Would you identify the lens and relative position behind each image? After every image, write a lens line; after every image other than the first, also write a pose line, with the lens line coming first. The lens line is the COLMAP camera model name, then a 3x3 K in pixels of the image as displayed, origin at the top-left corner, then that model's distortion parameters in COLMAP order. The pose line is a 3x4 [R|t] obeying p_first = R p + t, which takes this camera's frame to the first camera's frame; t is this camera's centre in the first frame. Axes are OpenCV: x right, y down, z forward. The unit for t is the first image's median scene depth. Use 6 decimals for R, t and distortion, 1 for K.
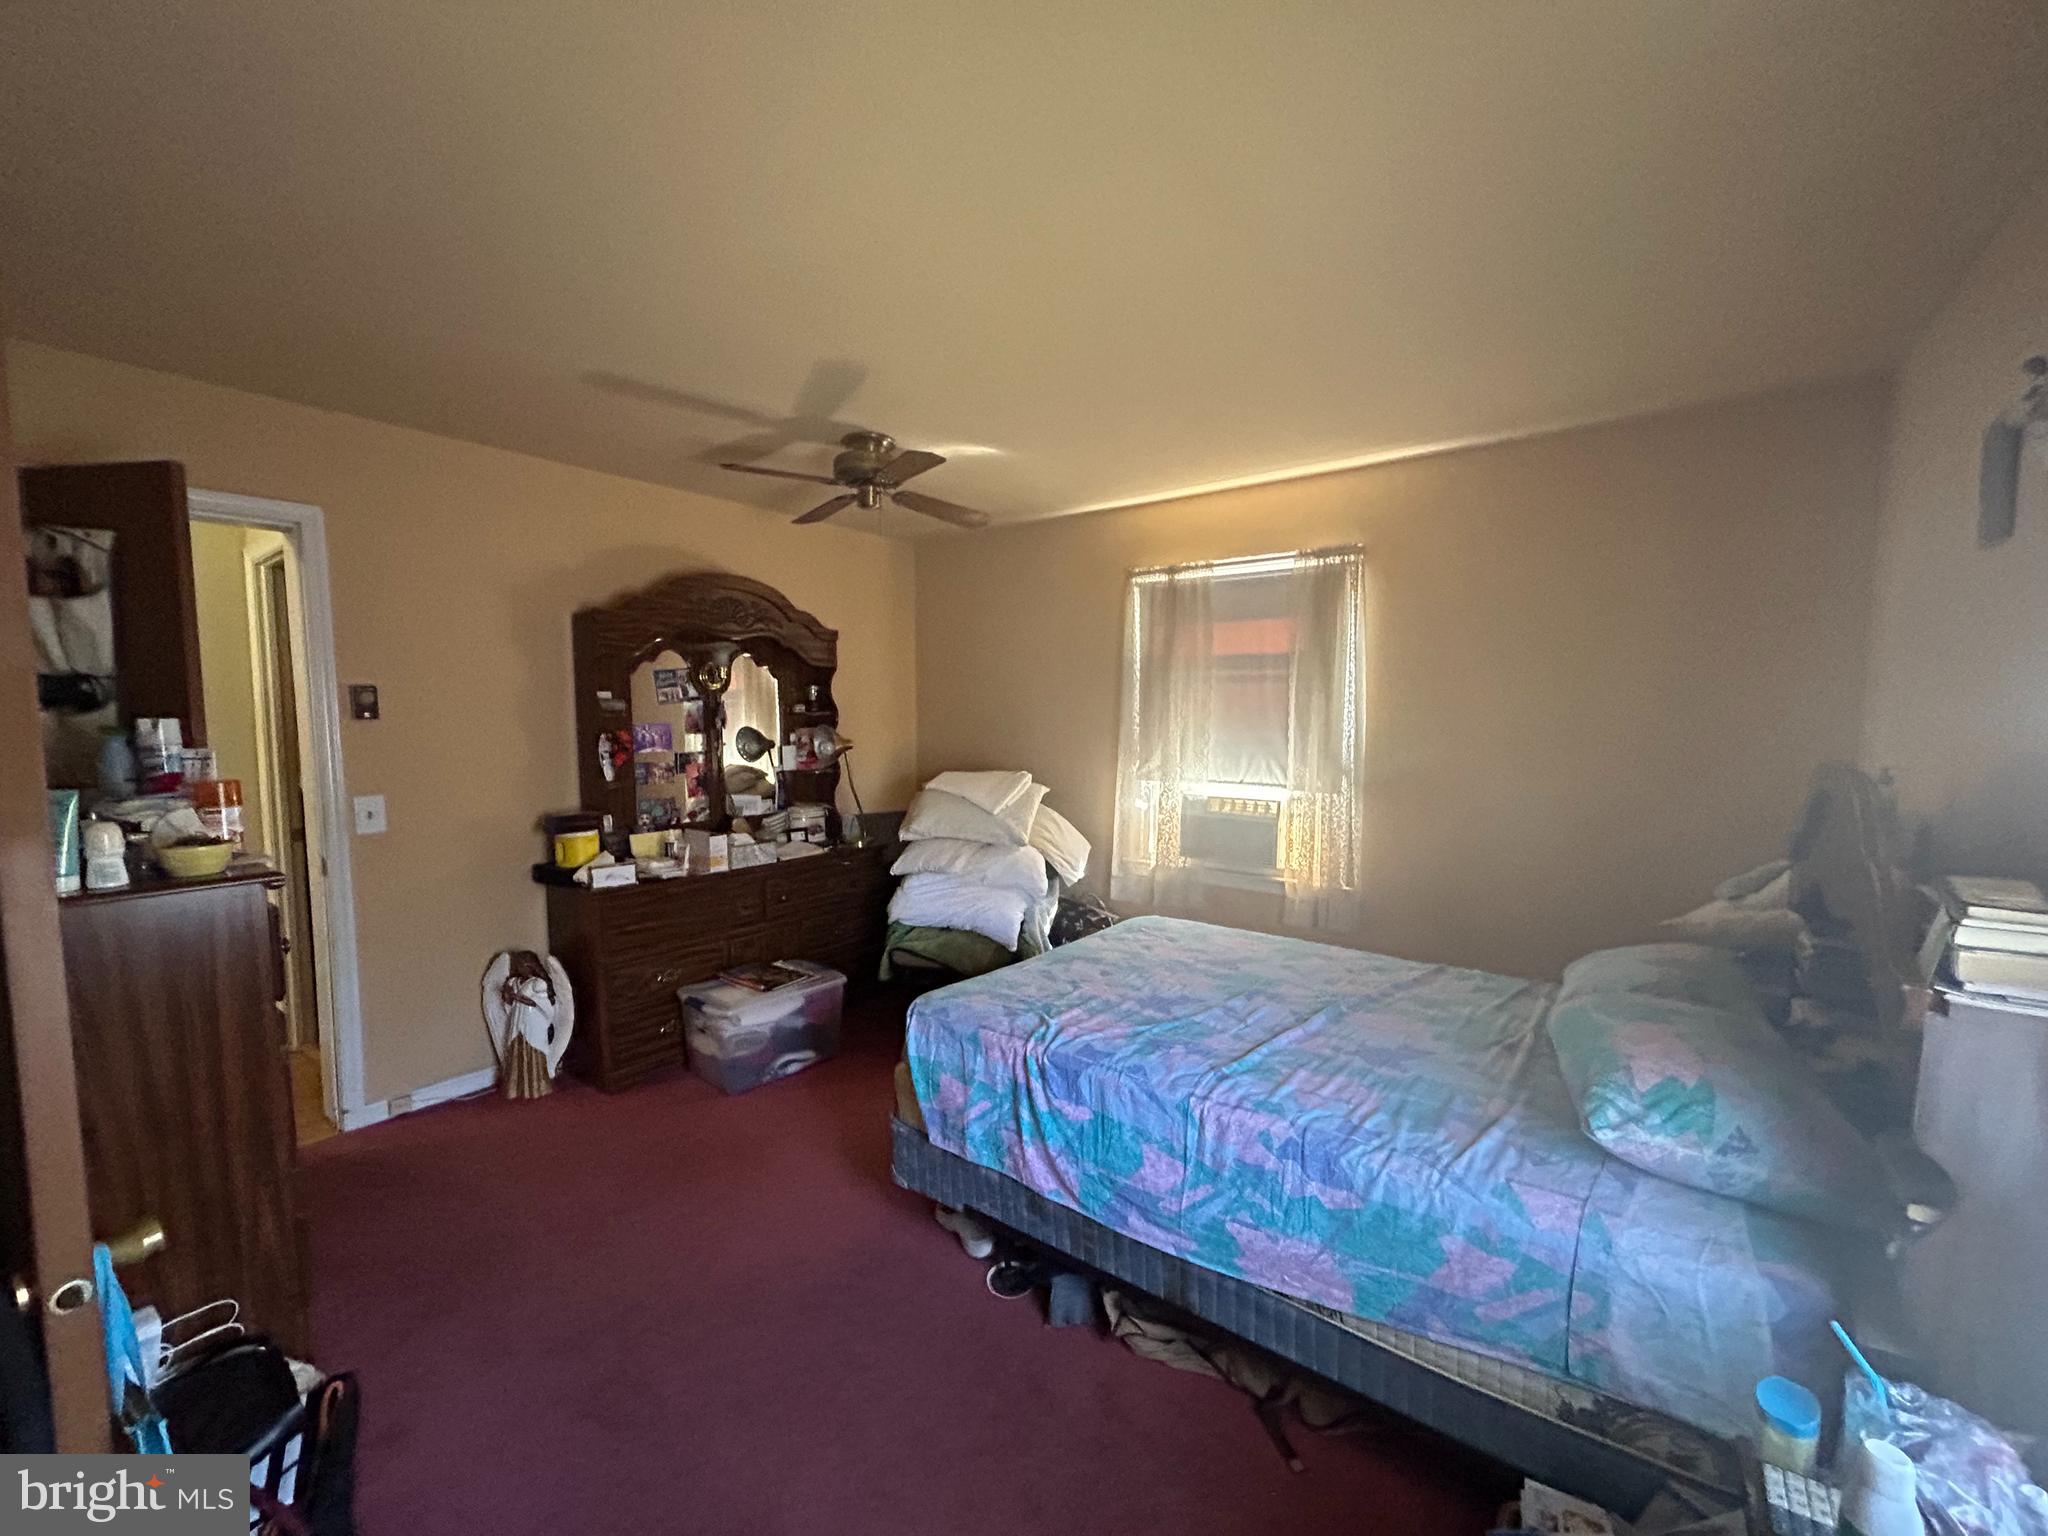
lens RADIAL K [[825.6, 0, 1009.2], [0, 825.6, 774.3], [0, 0, 1]] dist [0.000314, 0.000137]
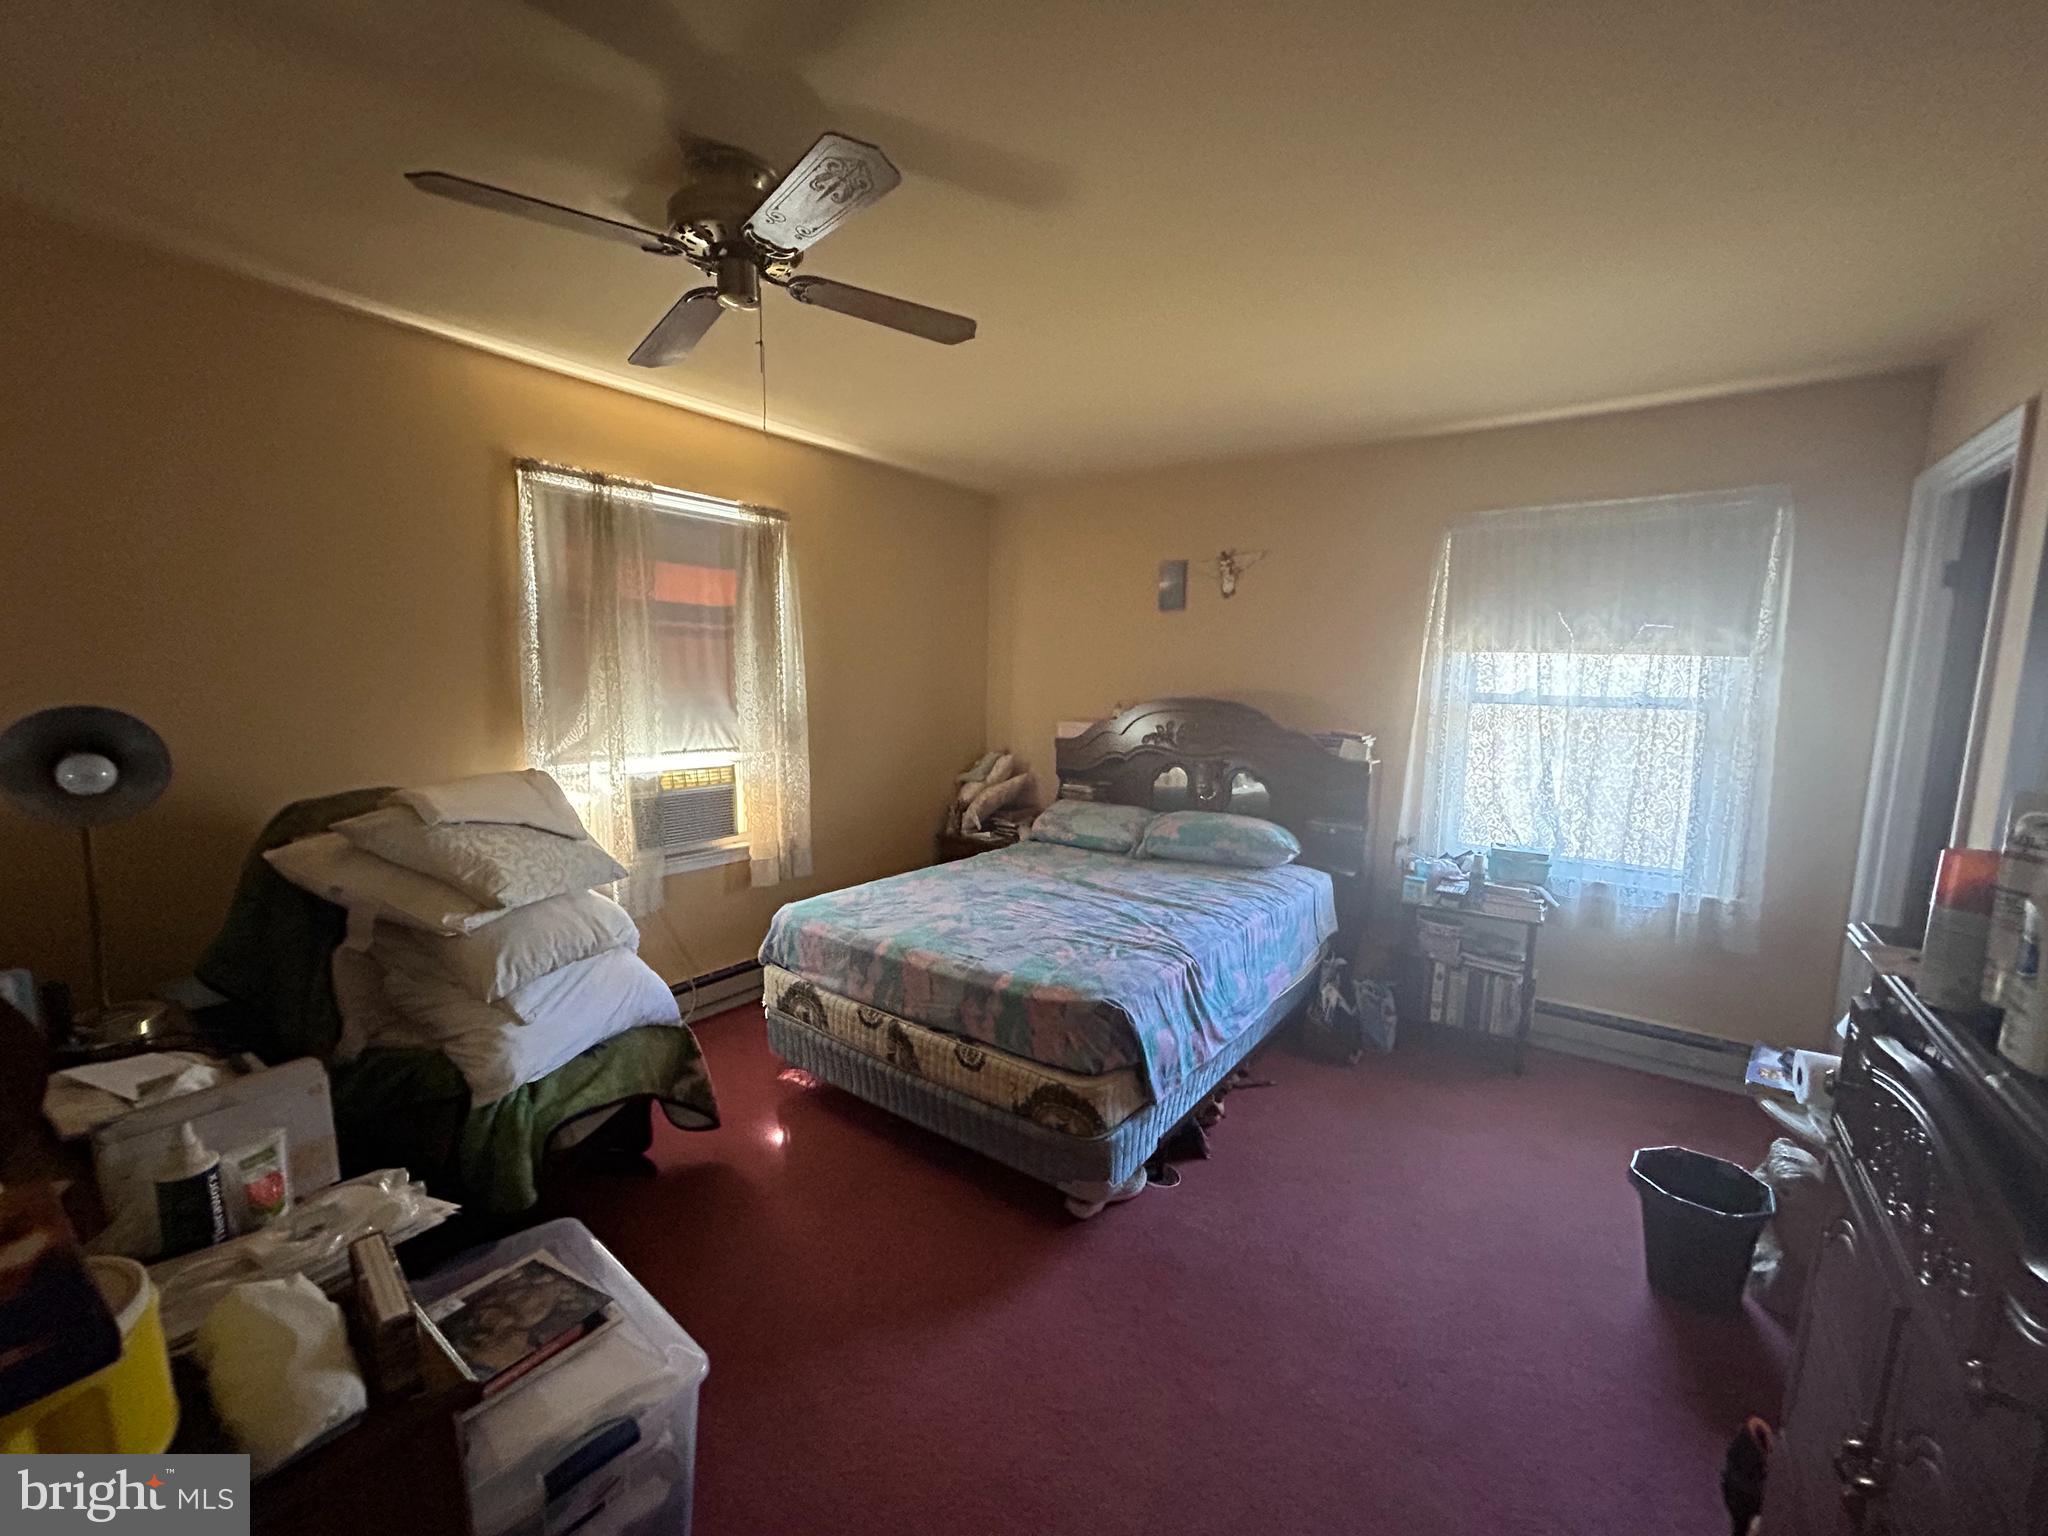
lens RADIAL K [[825.6, 0, 1009.5], [0, 825.6, 774.8], [0, 0, 1]] dist [0.000314, 0.000137]
pose [[-0.020037, -0.126402, 0.991777, -0.620007], [0.061459, 0.989944, 0.127410, -0.057690], [-0.997908, 0.063506, -0.012067, 0.690732]]
